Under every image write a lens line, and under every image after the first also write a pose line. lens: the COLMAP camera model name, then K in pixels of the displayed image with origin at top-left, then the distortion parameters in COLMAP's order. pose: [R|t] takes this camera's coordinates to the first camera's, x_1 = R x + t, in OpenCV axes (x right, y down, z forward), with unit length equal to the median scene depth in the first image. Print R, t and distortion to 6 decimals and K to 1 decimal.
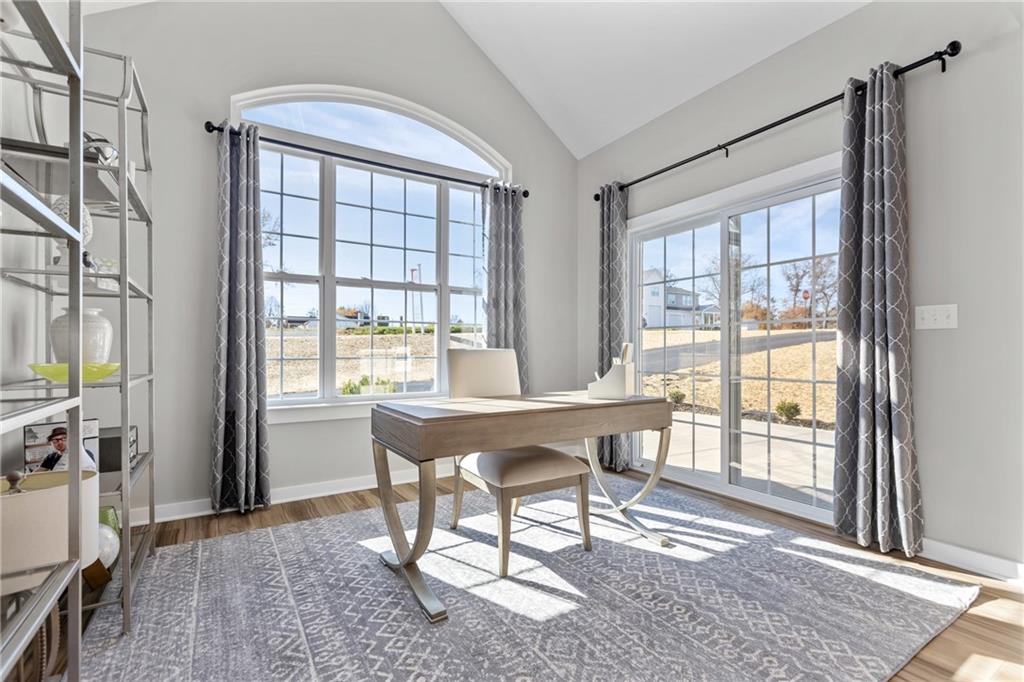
lens RADIAL K [[463.4, 0, 508.7], [0, 463.4, 348.7], [0, 0, 1]] dist [0.000050, 0.000001]
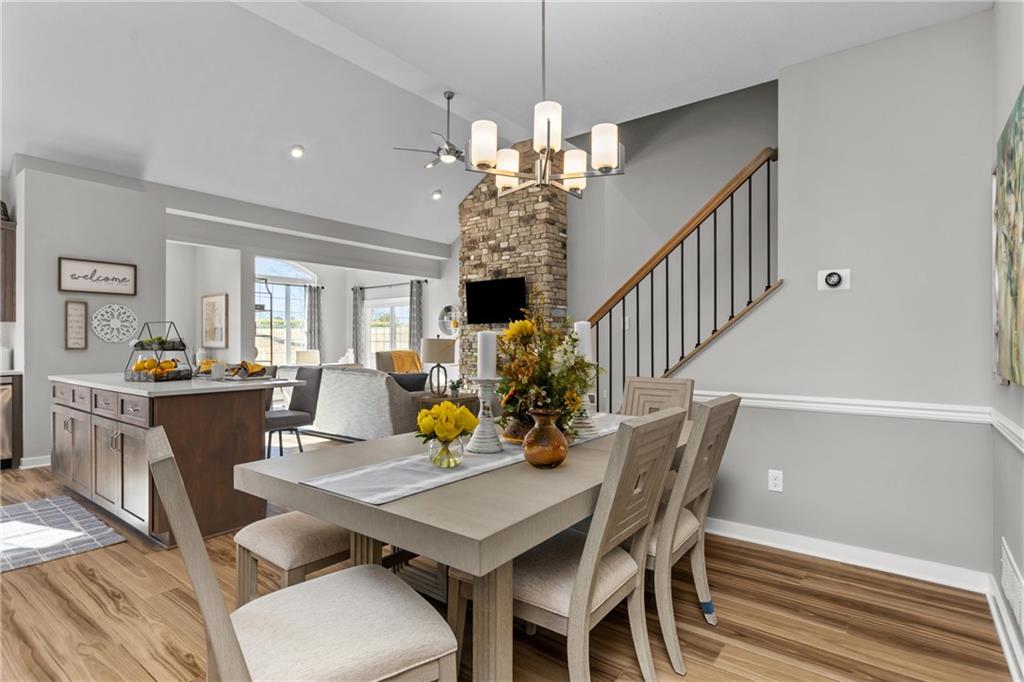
lens RADIAL K [[509.0, 0, 515.5], [0, 509.0, 342.0], [0, 0, 1]] dist [-0.000427, 0.000059]
pose [[0.940603, -0.004560, 0.339479, 0.083351], [0.001613, 0.999959, 0.008963, -0.064769], [-0.339506, -0.007883, 0.940571, -2.022950]]
